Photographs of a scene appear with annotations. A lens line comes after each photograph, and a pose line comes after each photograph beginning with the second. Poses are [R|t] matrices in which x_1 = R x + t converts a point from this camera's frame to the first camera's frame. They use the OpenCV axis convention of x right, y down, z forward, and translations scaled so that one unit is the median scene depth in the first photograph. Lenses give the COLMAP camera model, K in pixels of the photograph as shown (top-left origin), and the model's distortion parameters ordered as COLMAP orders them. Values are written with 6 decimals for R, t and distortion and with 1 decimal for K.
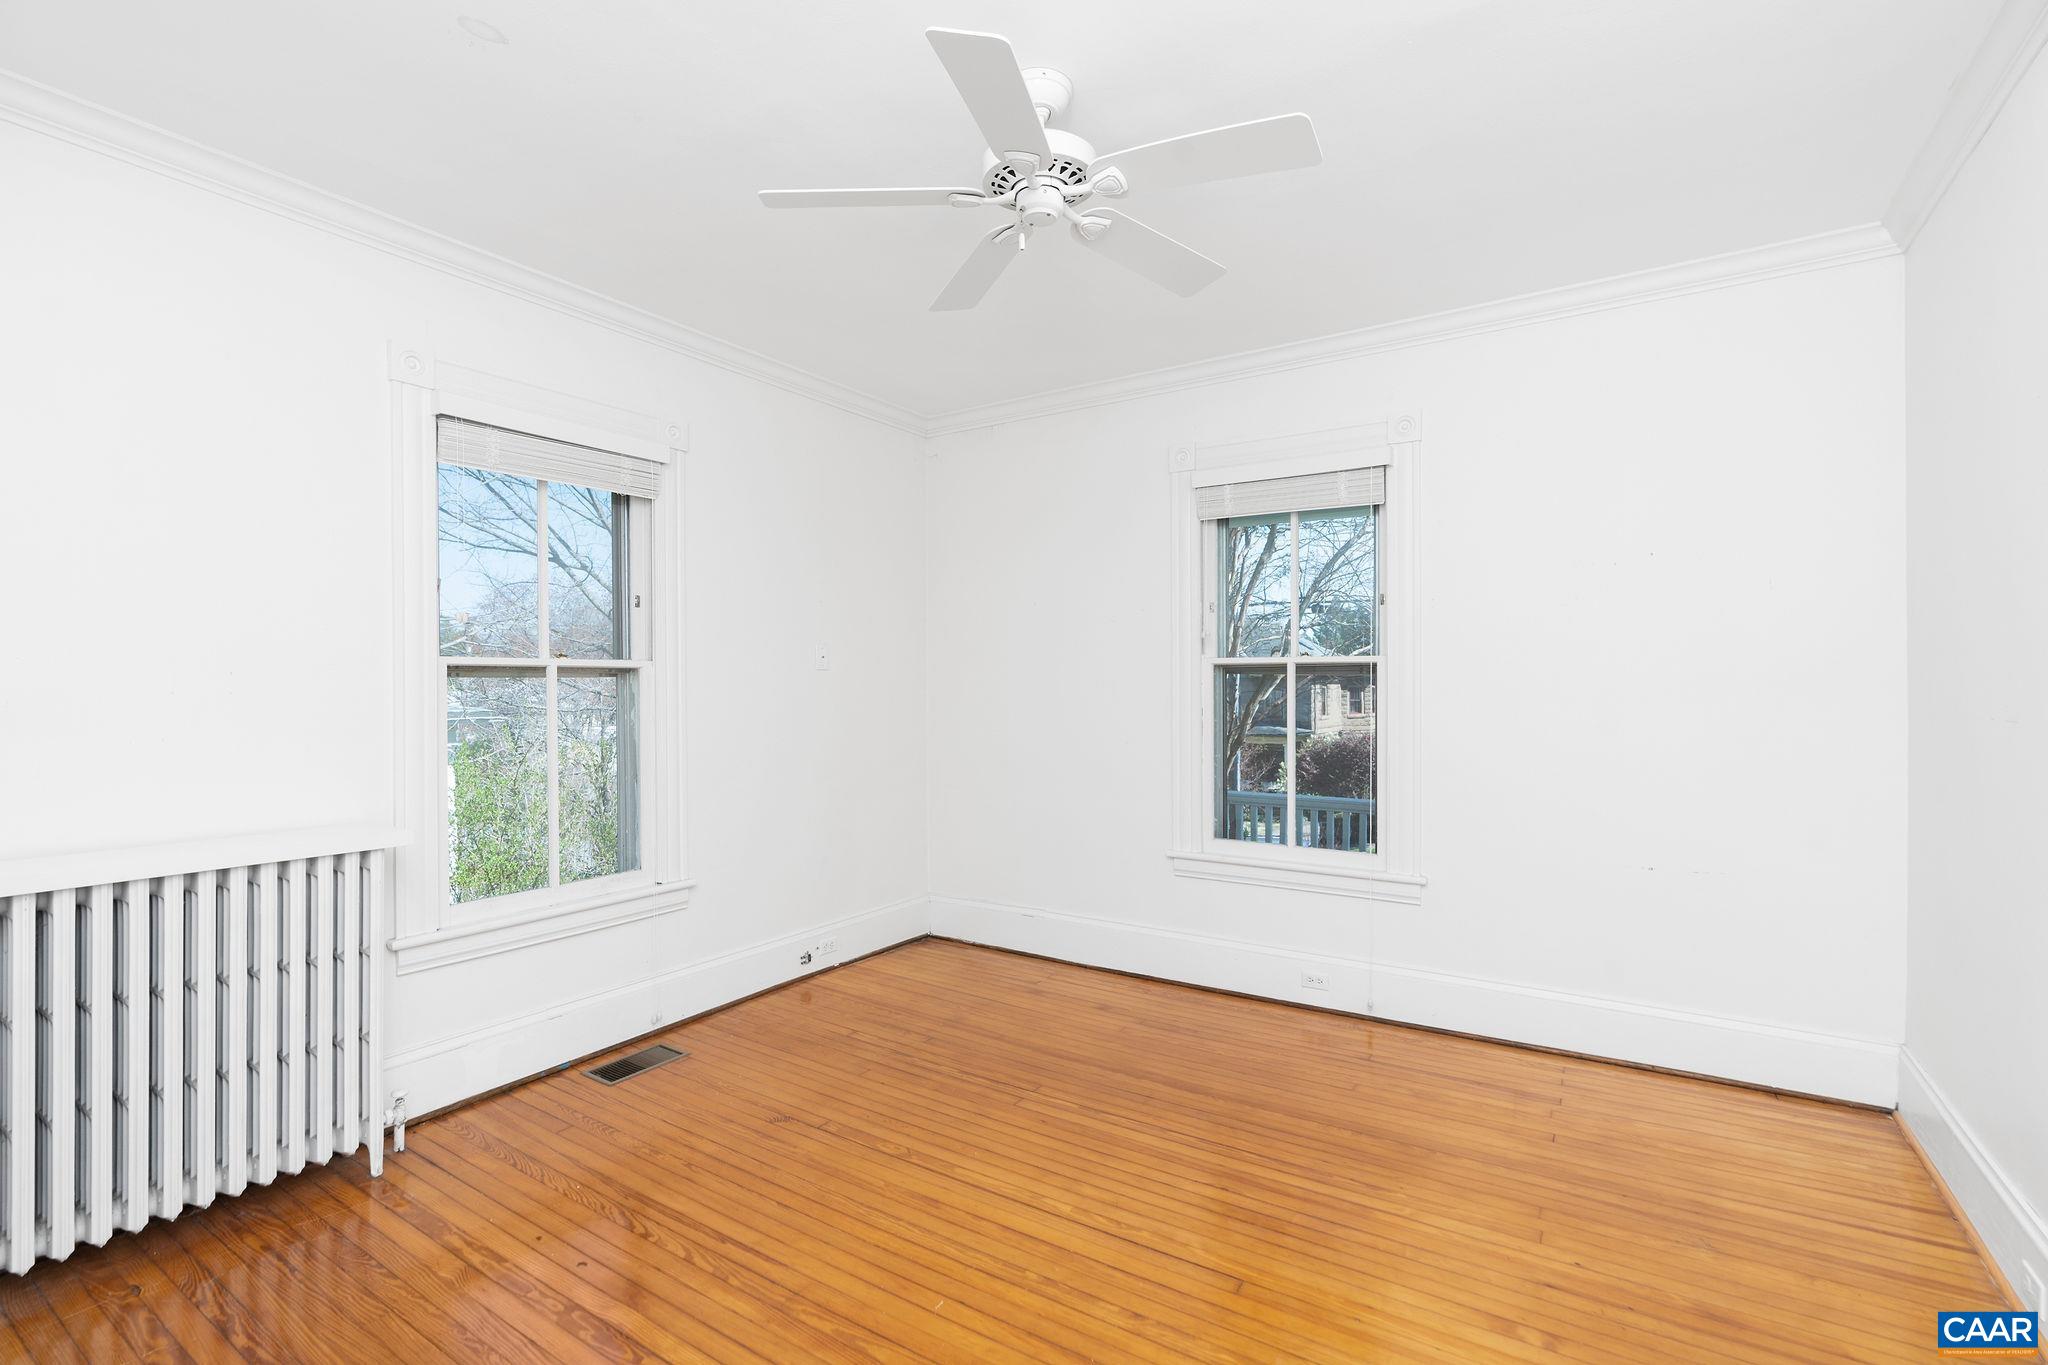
lens RADIAL K [[934.4, 0, 1020.9], [0, 934.4, 667.2], [0, 0, 1]] dist [0.000290, 0.000384]
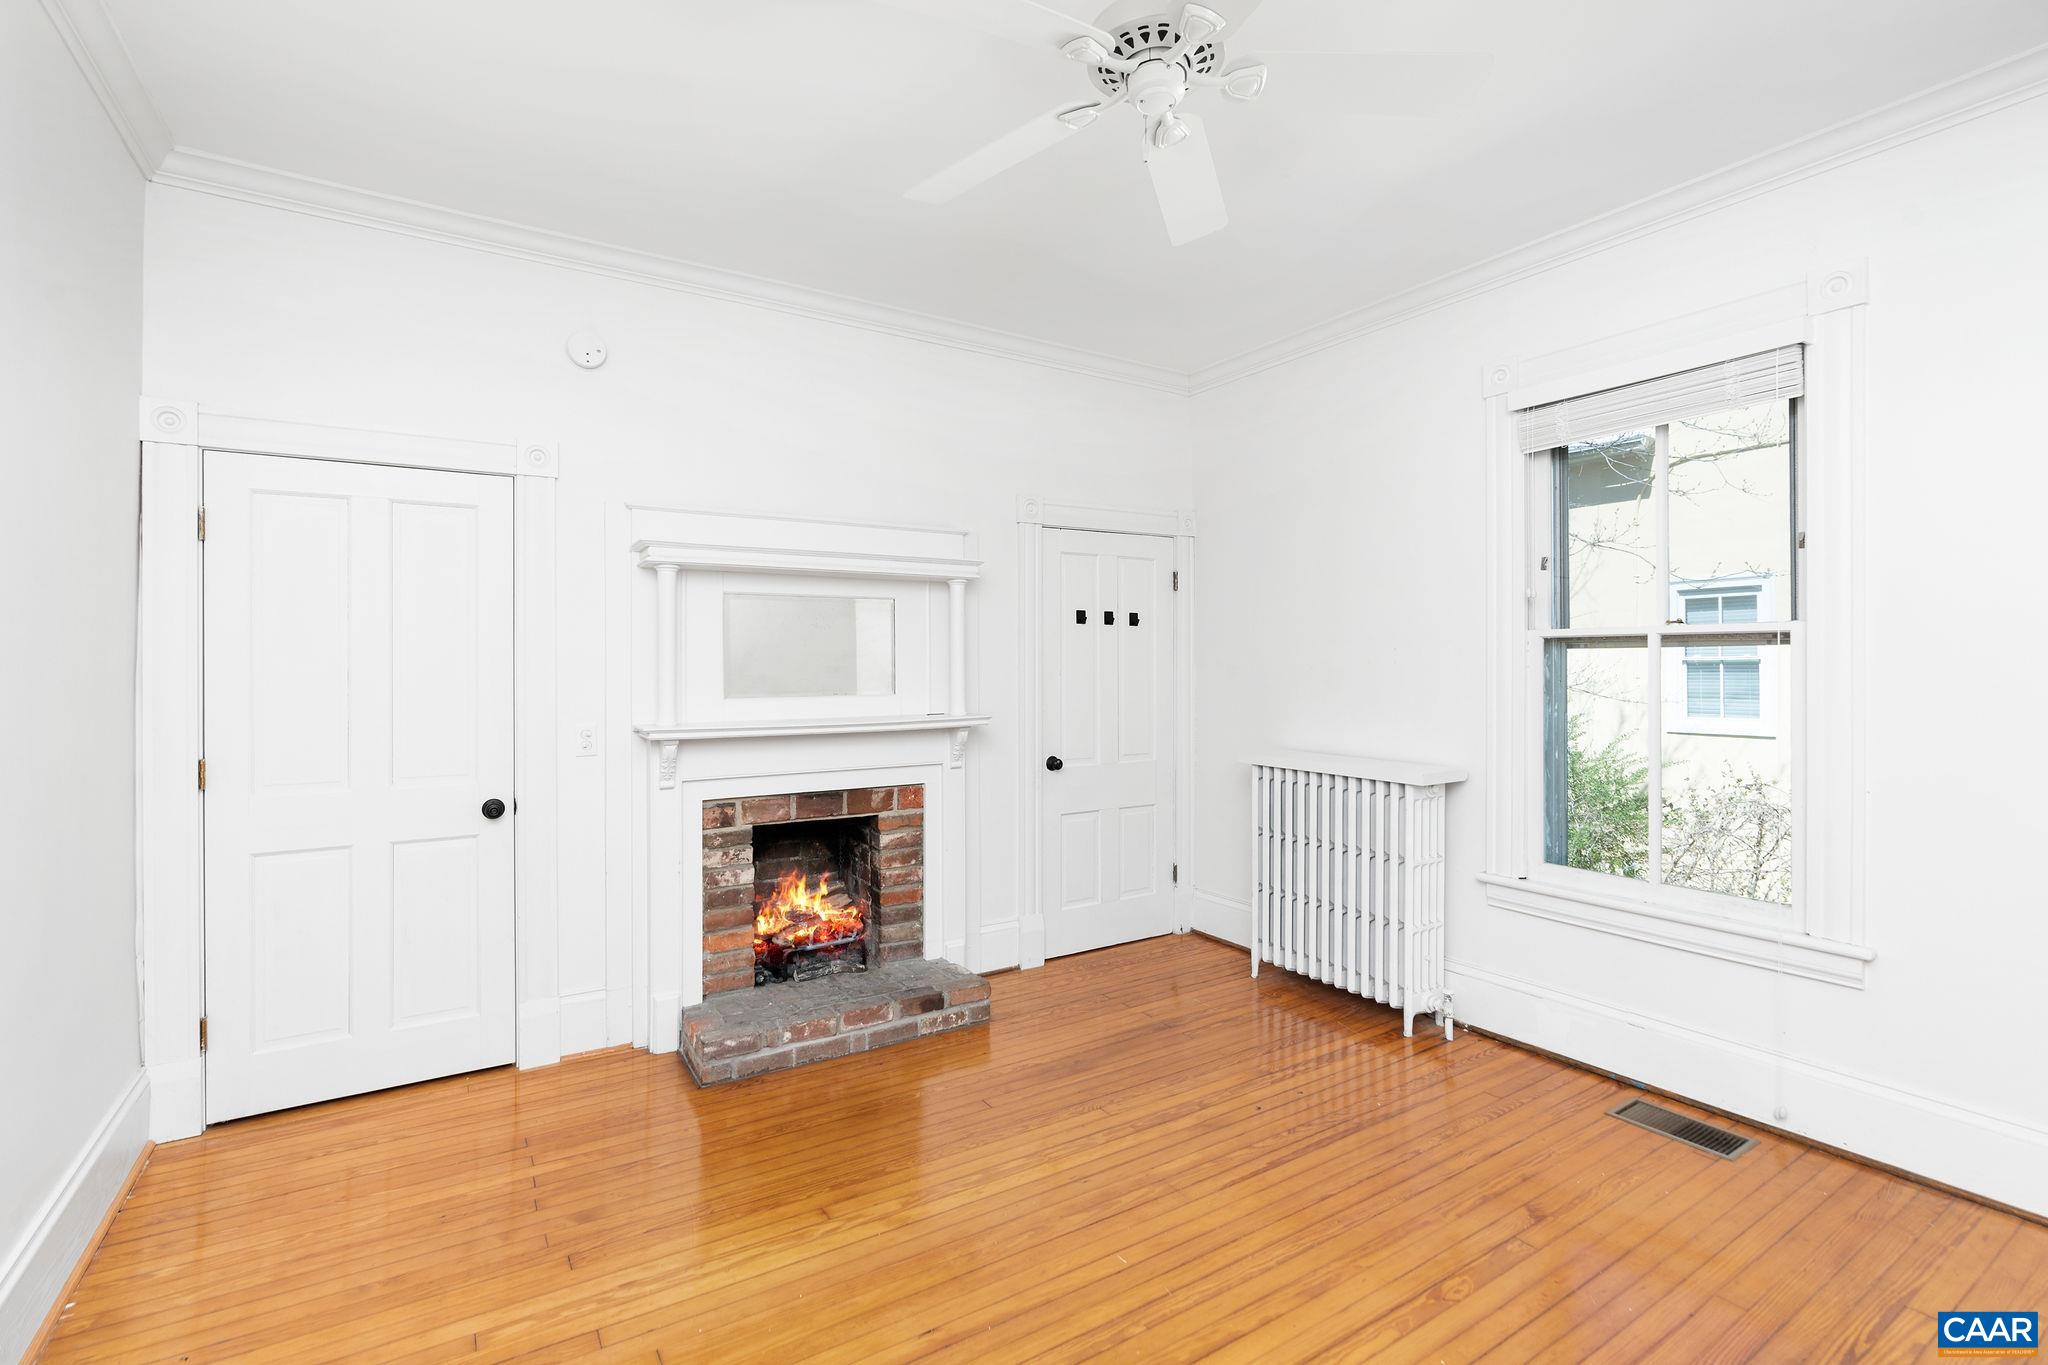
lens RADIAL K [[934.4, 0, 1020.9], [0, 934.4, 667.2], [0, 0, 1]] dist [0.000290, 0.000384]
pose [[-0.406846, 0.006810, -0.913472, 0.696055], [0.017556, 0.999846, -0.000366, 0.026141], [0.913328, -0.016185, -0.406902, 1.039478]]
